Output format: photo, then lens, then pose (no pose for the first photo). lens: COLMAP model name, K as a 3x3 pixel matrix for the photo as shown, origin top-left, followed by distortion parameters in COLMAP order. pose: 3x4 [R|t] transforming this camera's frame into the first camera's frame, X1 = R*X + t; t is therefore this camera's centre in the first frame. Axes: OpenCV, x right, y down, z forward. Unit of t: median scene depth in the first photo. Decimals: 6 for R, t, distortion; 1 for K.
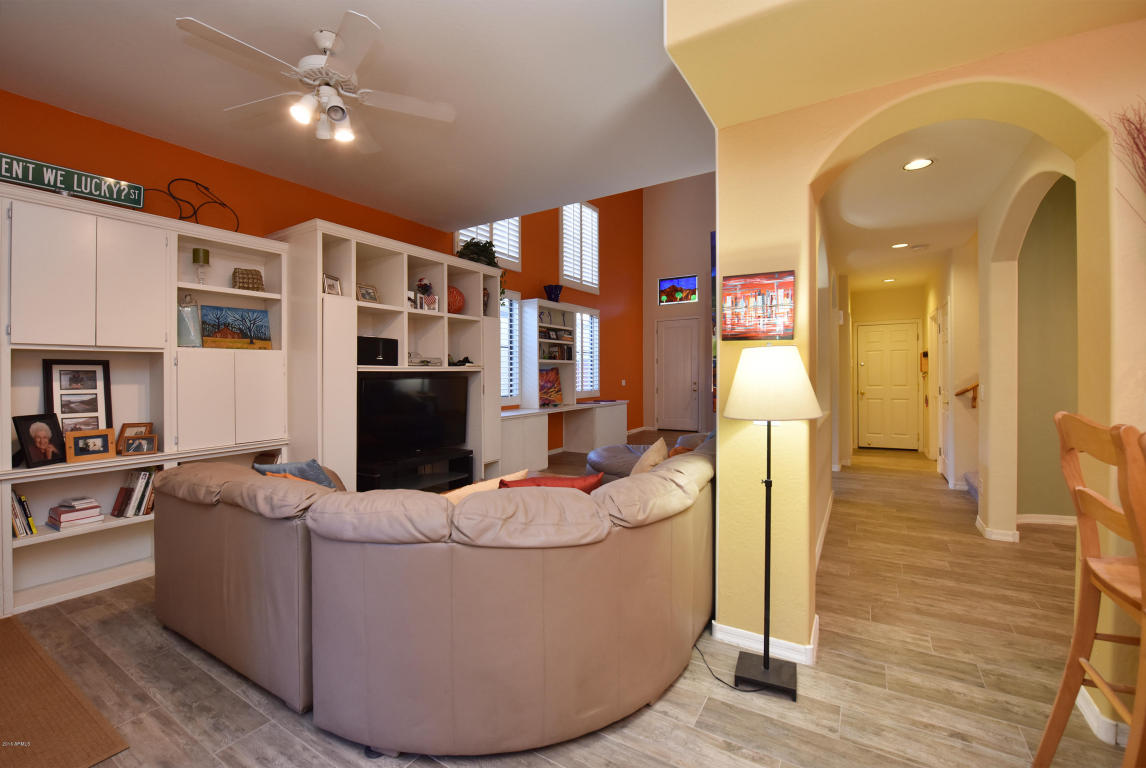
lens RADIAL K [[484.0, 0, 554.8], [0, 484.0, 385.3], [0, 0, 1]] dist [-0.026384, -0.000125]
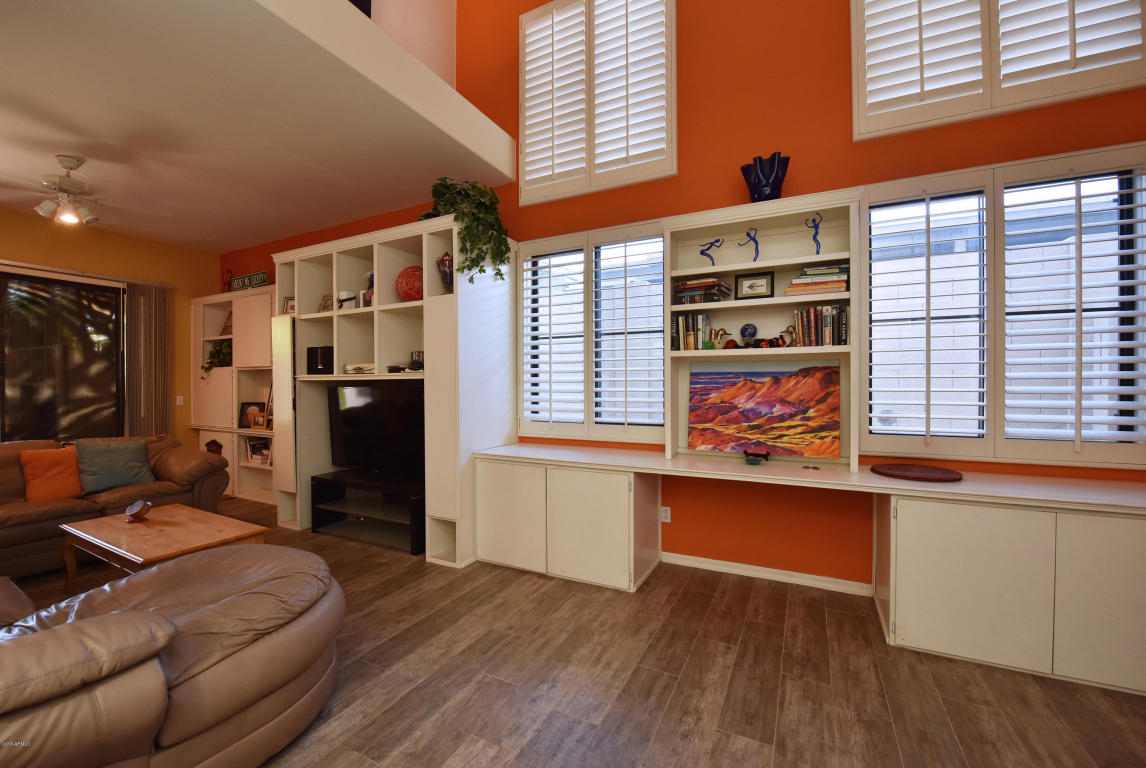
lens RADIAL K [[460.0, 0, 570.3], [0, 460.0, 386.3], [0, 0, 1]] dist [-0.018034, -0.001247]
pose [[0.099023, 0.020378, -0.994876, 0.362360], [-0.018532, 0.999655, 0.018631, -0.024956], [0.994913, 0.016592, 0.099367, 0.815680]]
